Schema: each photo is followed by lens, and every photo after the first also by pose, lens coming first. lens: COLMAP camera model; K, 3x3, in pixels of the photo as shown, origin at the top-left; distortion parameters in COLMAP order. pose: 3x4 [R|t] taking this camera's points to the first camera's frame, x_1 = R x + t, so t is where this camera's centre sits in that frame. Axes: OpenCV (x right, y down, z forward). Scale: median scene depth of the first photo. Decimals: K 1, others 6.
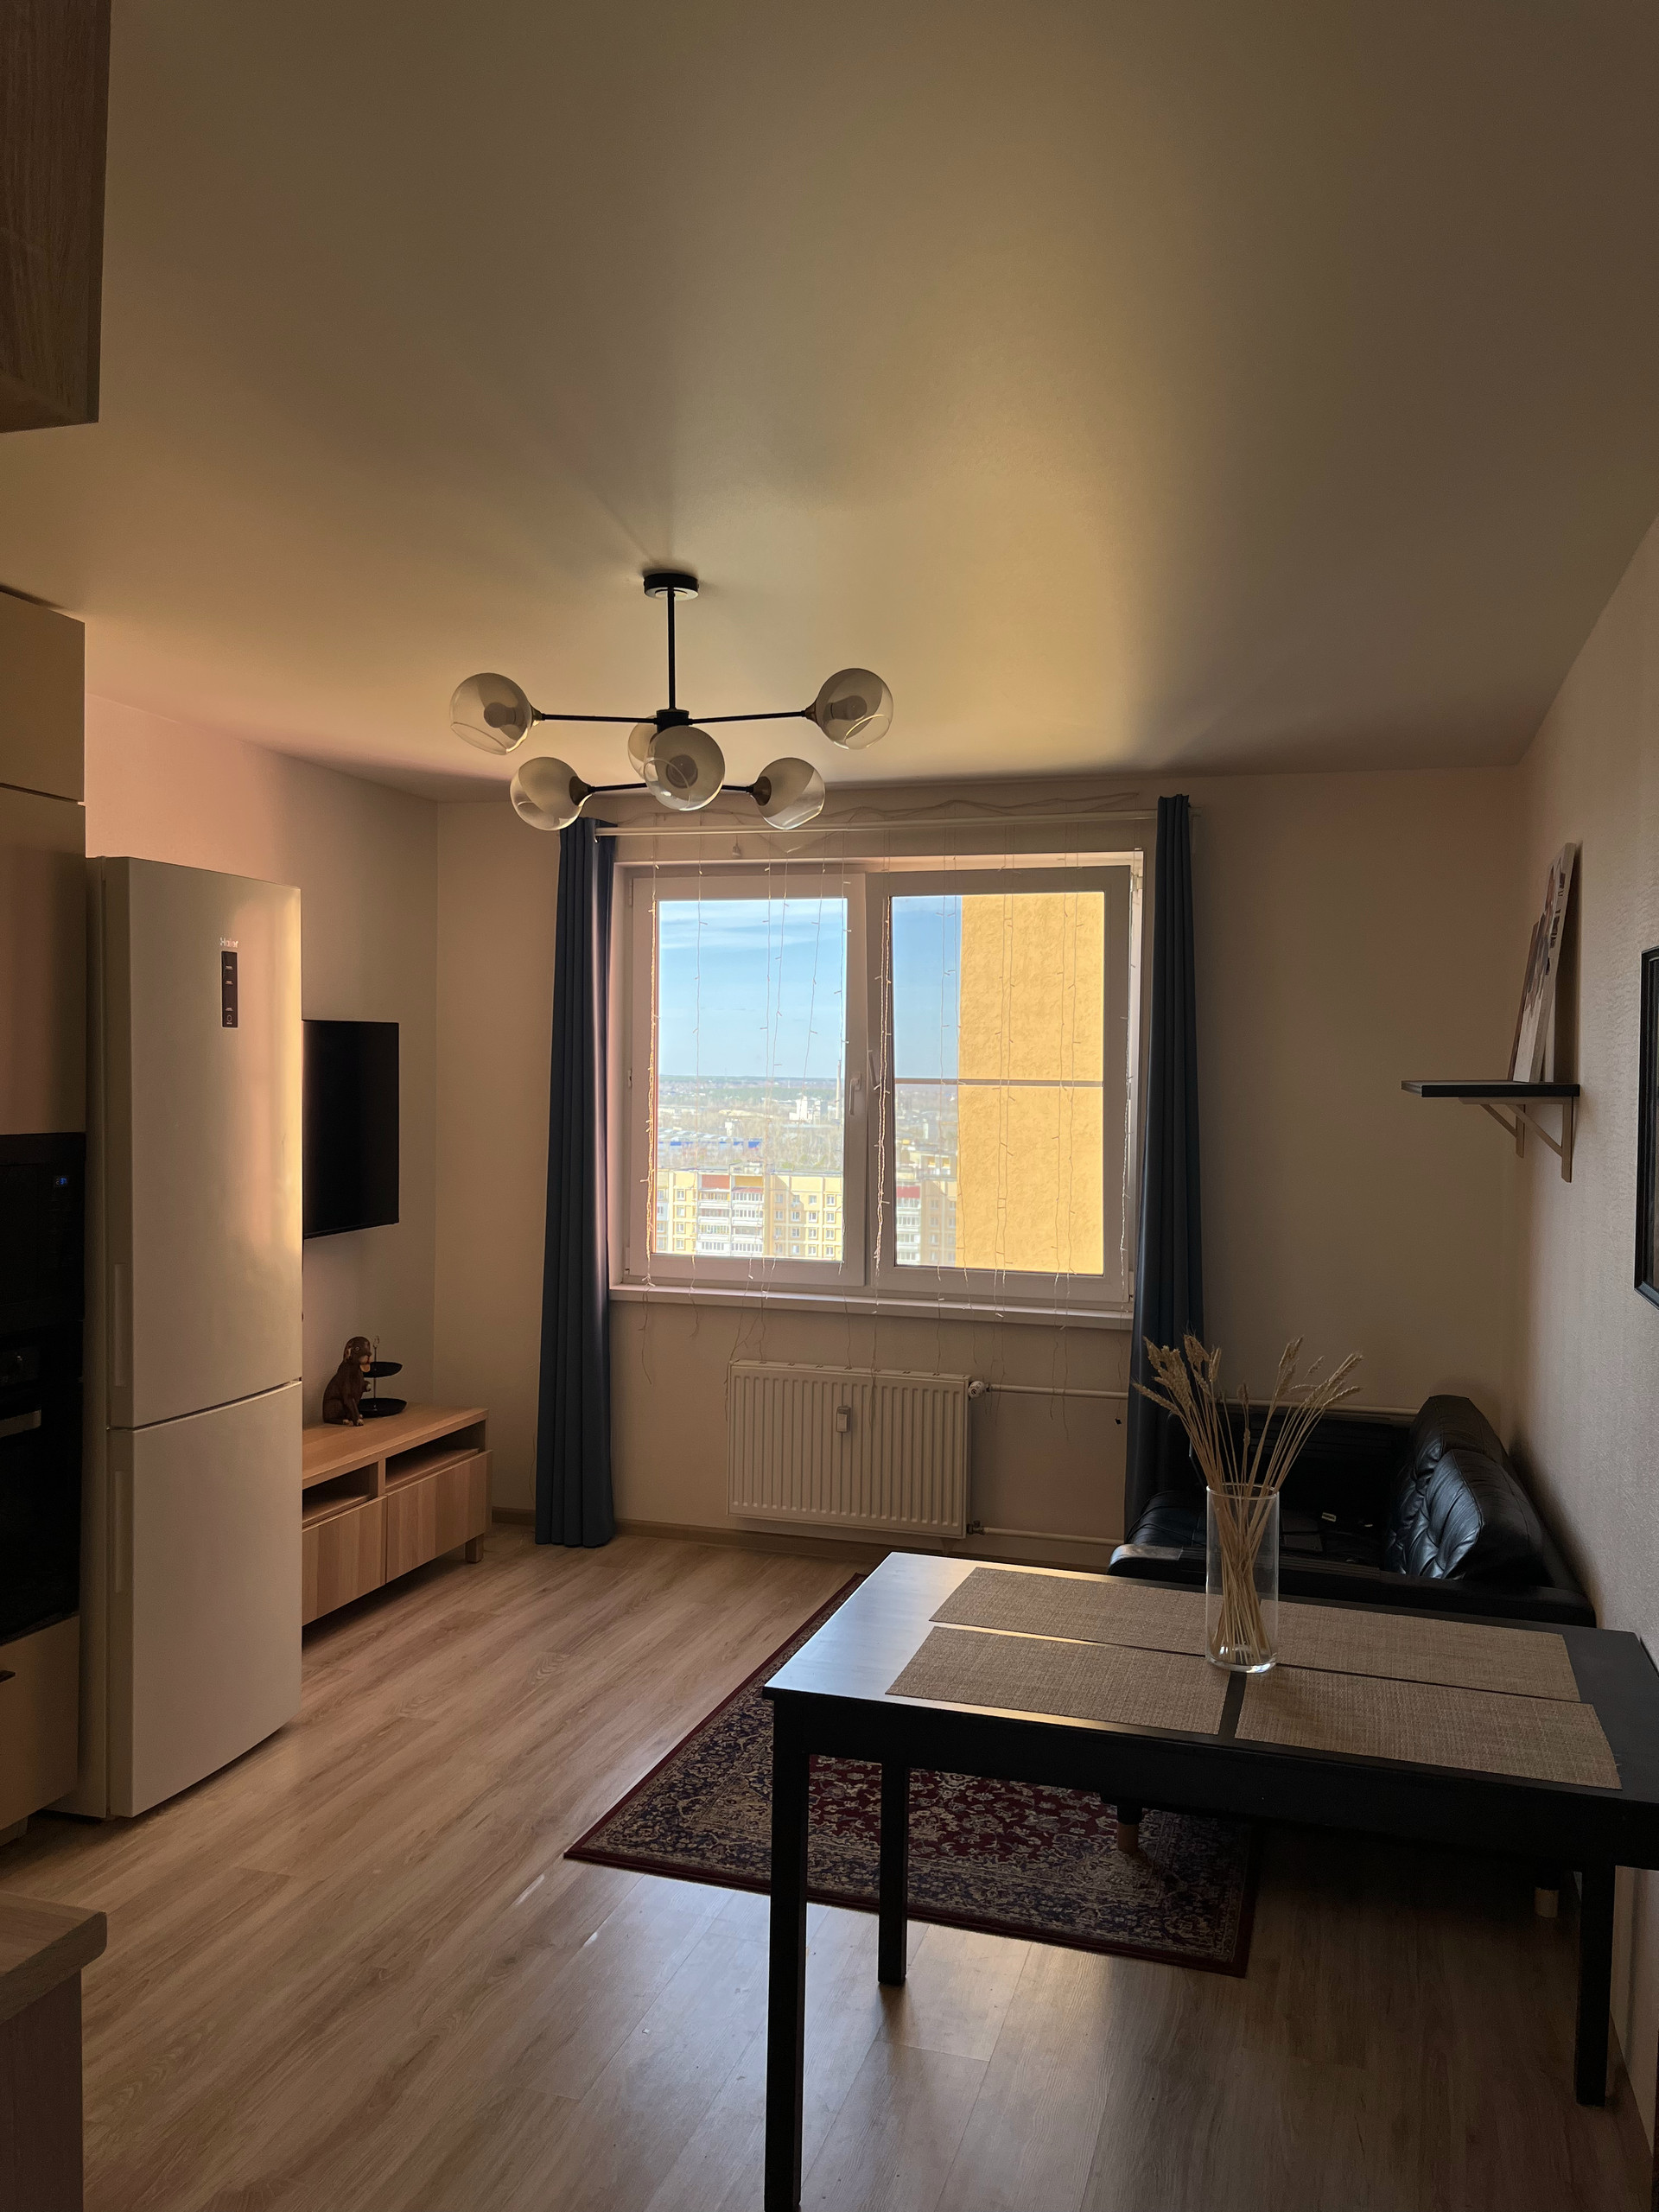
lens RADIAL K [[1661.8, 0, 829.5], [0, 1661.8, 1106.0], [0, 0, 1]] dist [0.093585, -0.136933]
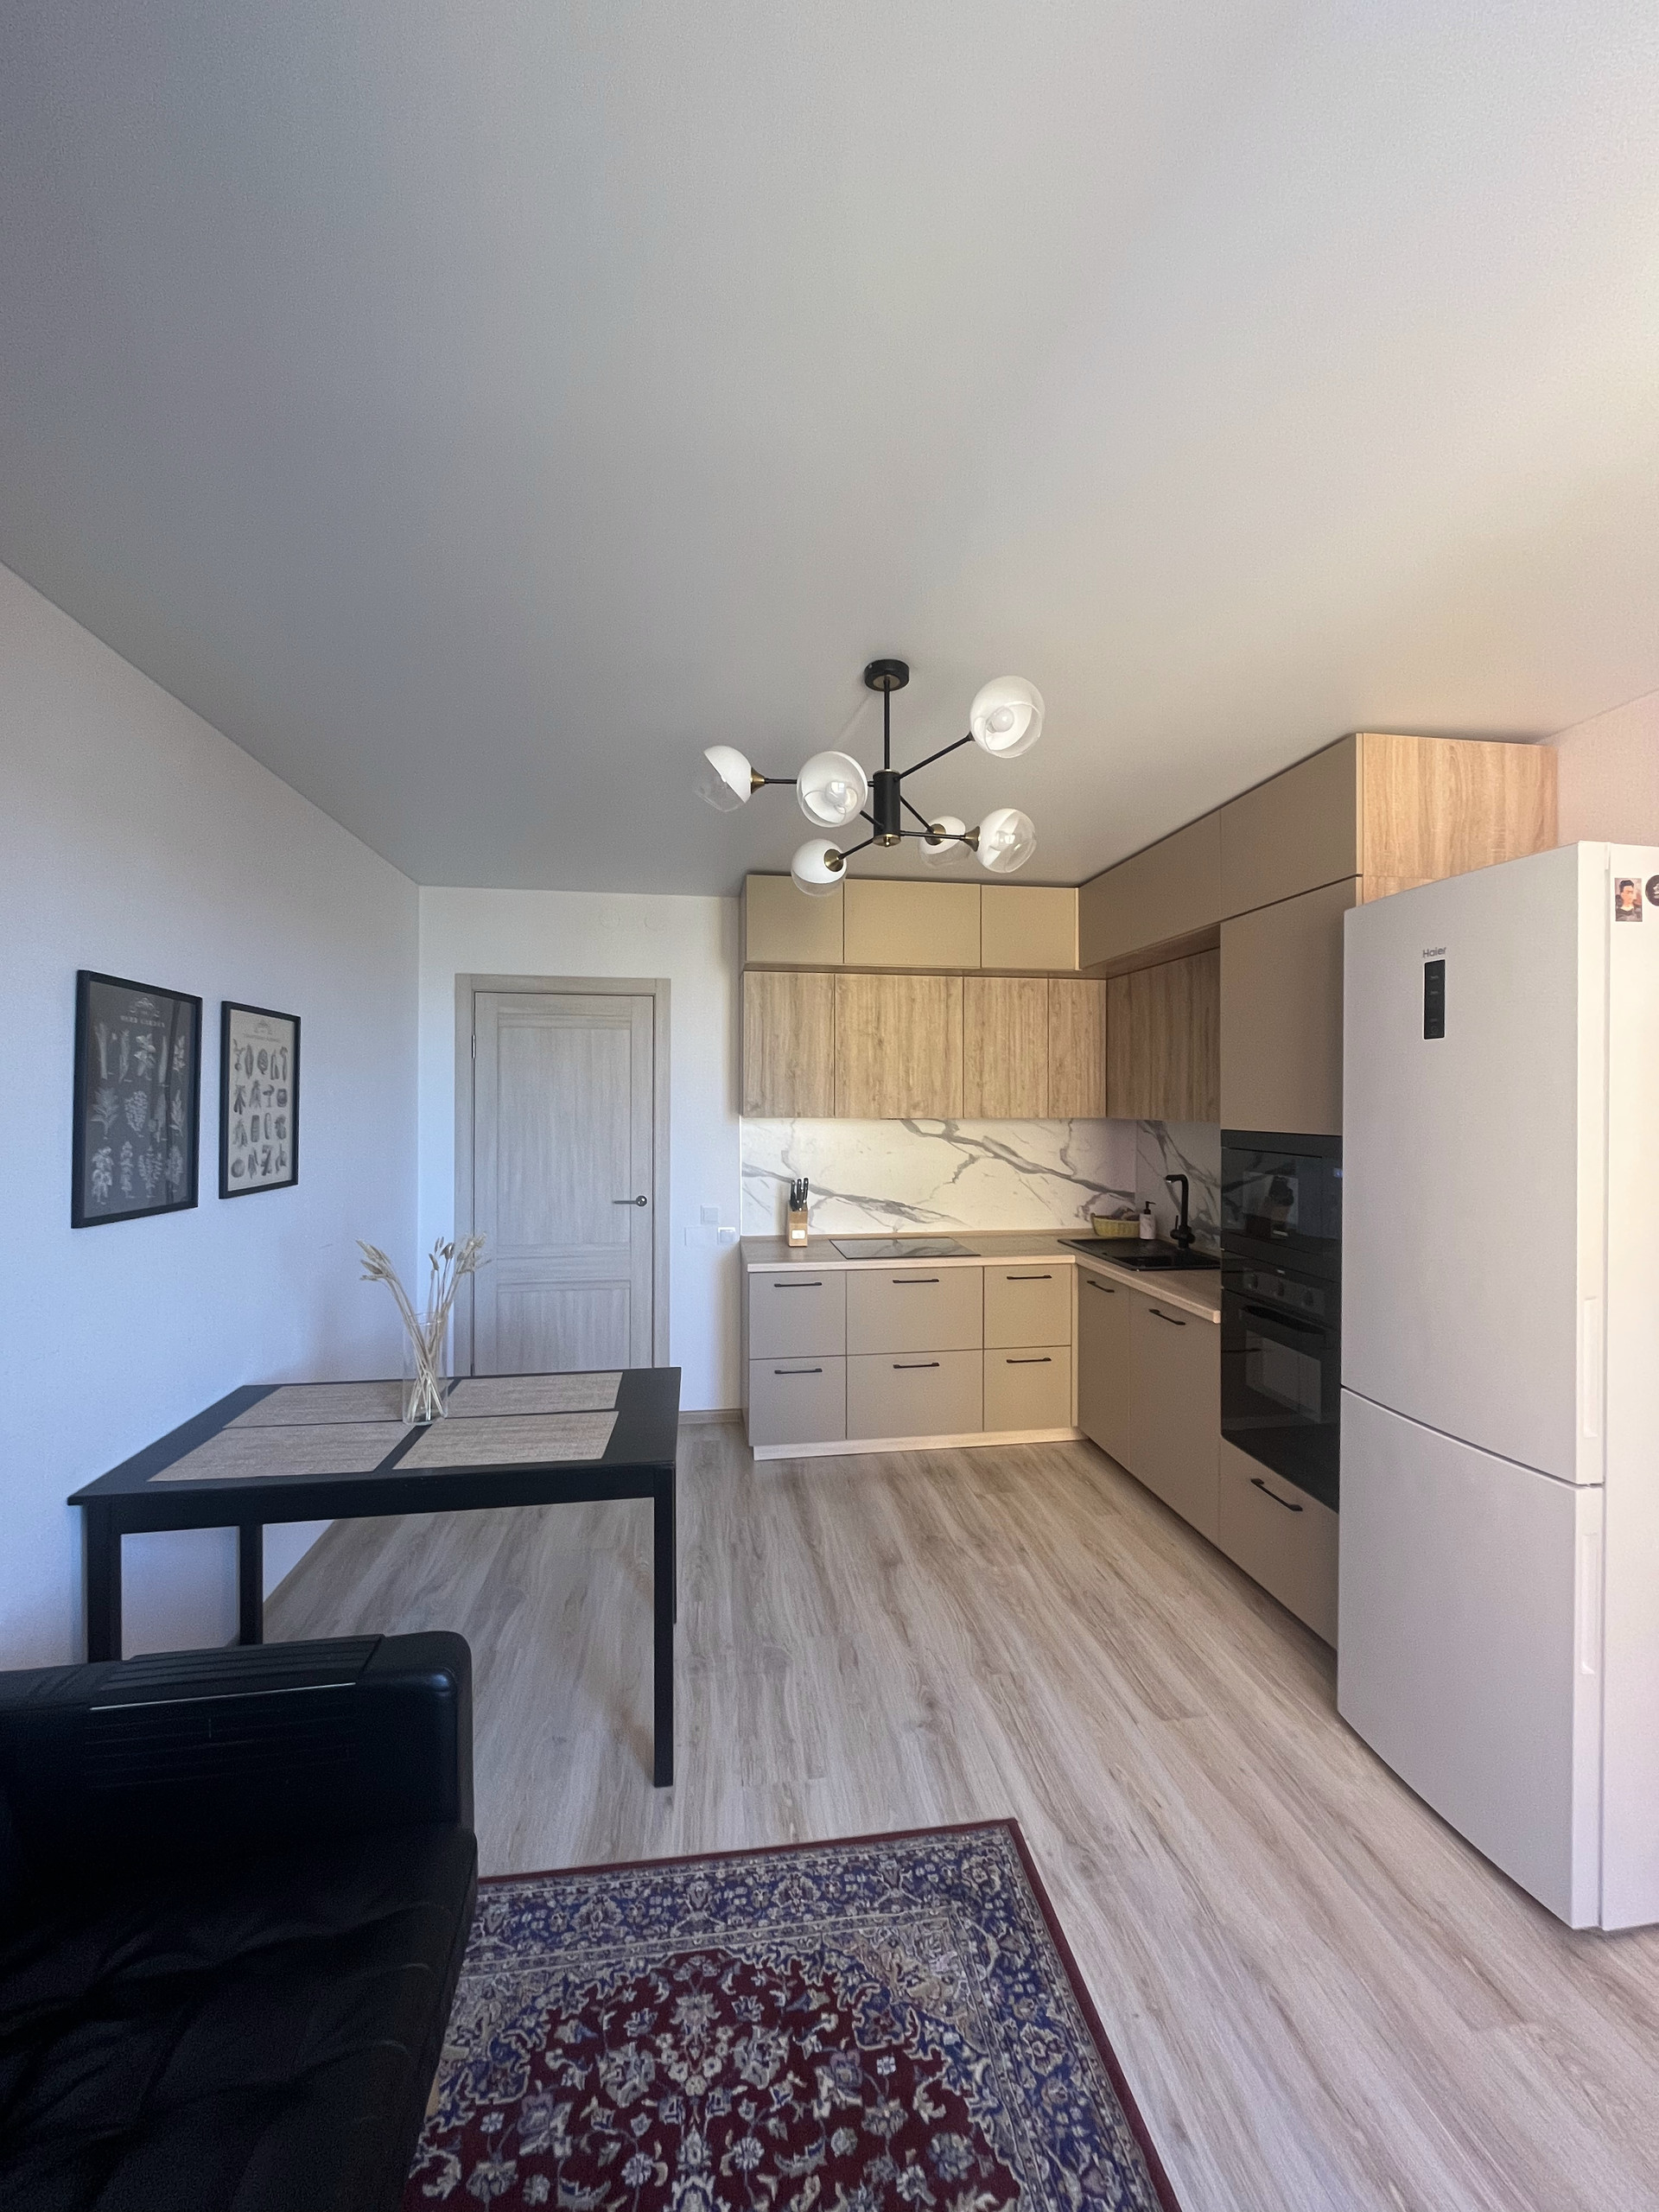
lens RADIAL K [[886.0, 0, 834.5], [0, 886.0, 1096.5], [0, 0, 1]] dist [-0.009760, 0.000784]
pose [[-0.900475, -0.019798, -0.434458, 0.191274], [-0.023589, 0.999716, 0.003336, -0.007491], [0.434269, 0.013252, -0.900686, 1.427139]]
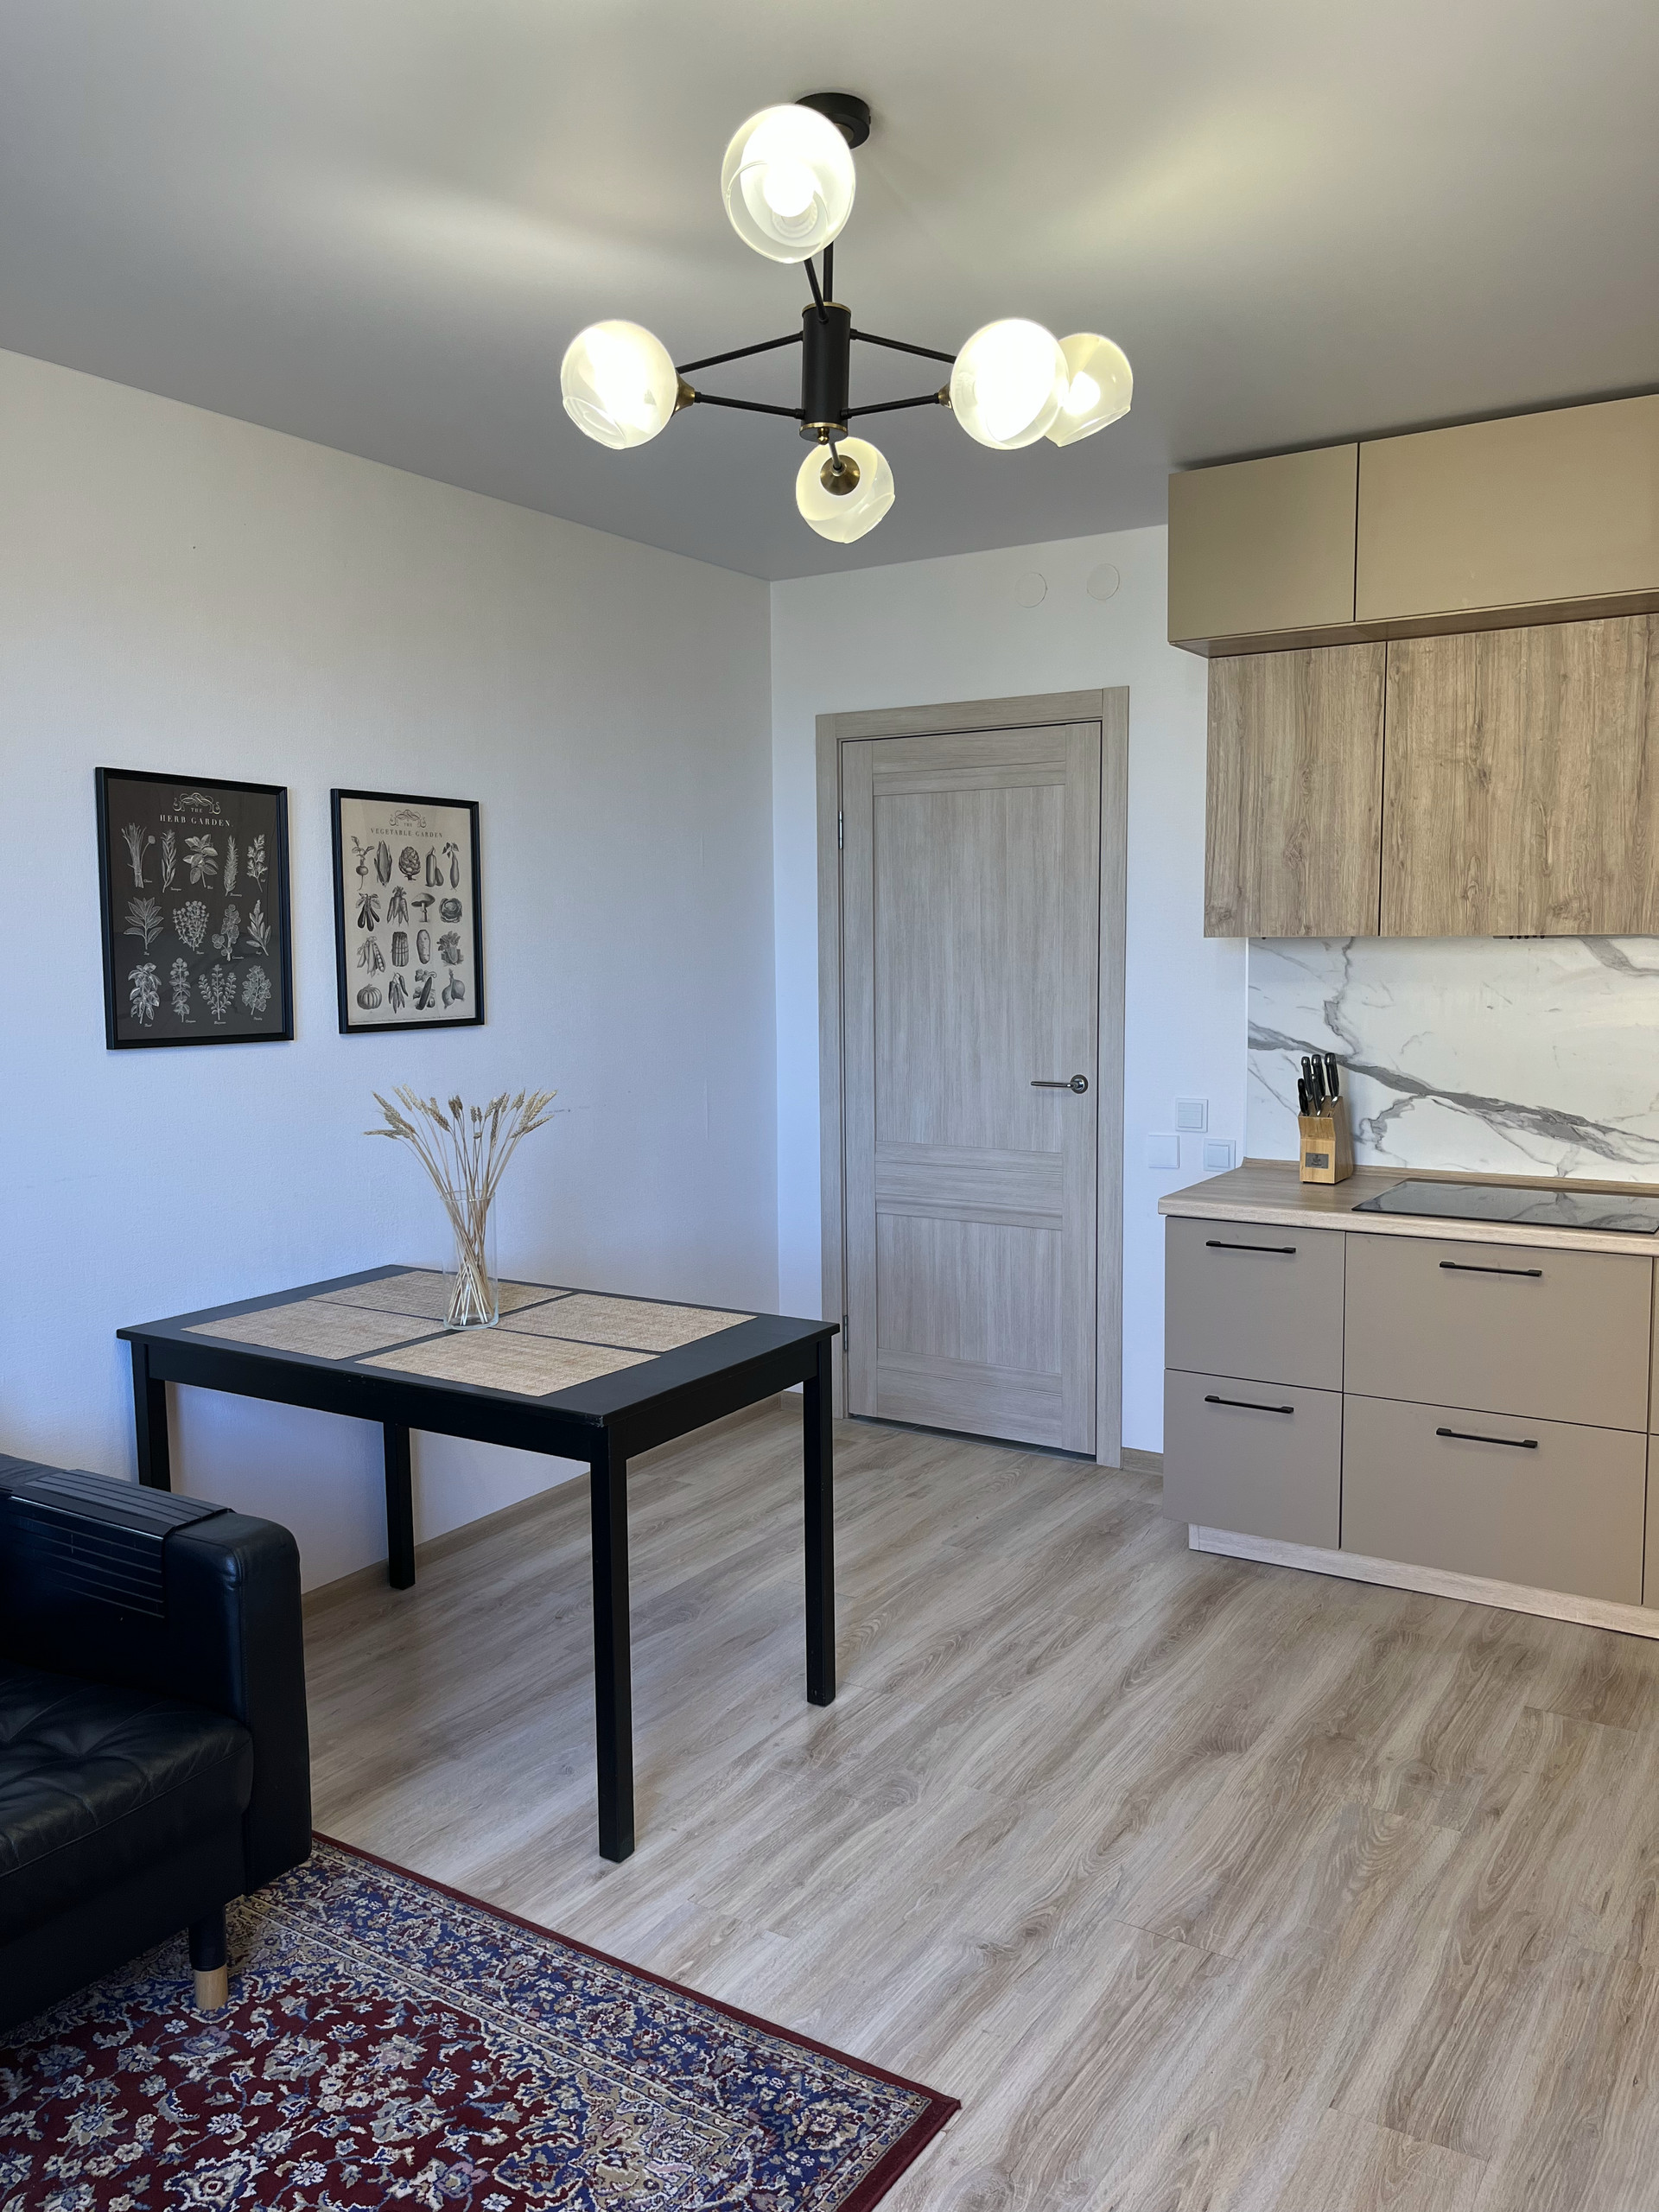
lens RADIAL K [[1661.8, 0, 829.5], [0, 1661.8, 1106.0], [0, 0, 1]] dist [0.093585, -0.136933]
pose [[-0.965070, -0.032802, 0.259930, -0.259028], [-0.000222, 0.992233, 0.124390, -0.001710], [-0.261991, 0.119988, -0.957582, 1.553676]]
